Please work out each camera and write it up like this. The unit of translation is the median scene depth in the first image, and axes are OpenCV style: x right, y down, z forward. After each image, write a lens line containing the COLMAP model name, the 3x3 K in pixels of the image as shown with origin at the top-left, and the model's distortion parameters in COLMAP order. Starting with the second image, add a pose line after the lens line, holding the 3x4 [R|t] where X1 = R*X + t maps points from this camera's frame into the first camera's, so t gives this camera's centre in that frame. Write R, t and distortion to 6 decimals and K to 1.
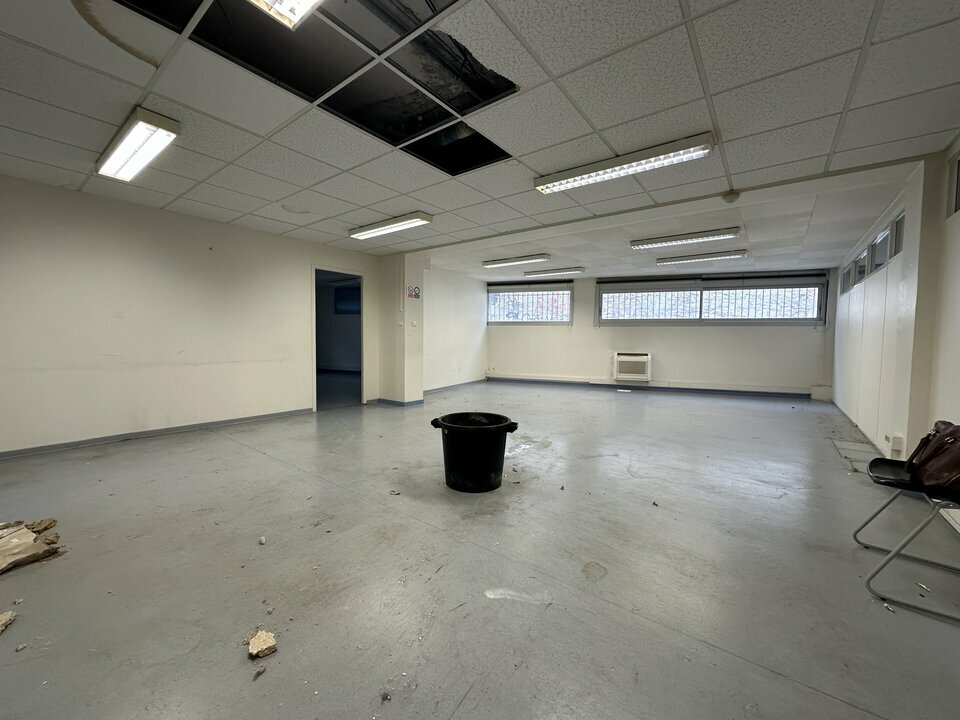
lens RADIAL K [[383.2, 0, 480.0], [0, 383.2, 360.0], [0, 0, 1]] dist [-0.003444, 0.000040]
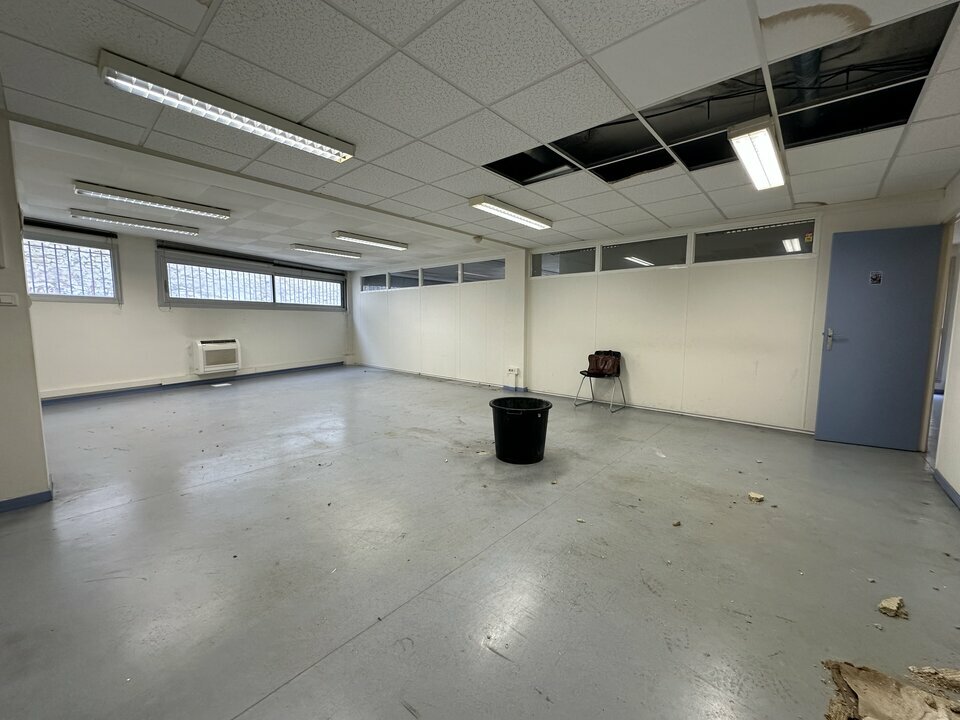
lens RADIAL K [[383.2, 0, 480.0], [0, 383.2, 360.0], [0, 0, 1]] dist [-0.003444, 0.000040]
pose [[0.067225, -0.113850, 0.991221, -0.447334], [0.049903, 0.992609, 0.110625, -0.042652], [-0.996489, 0.042028, 0.072409, 0.395071]]
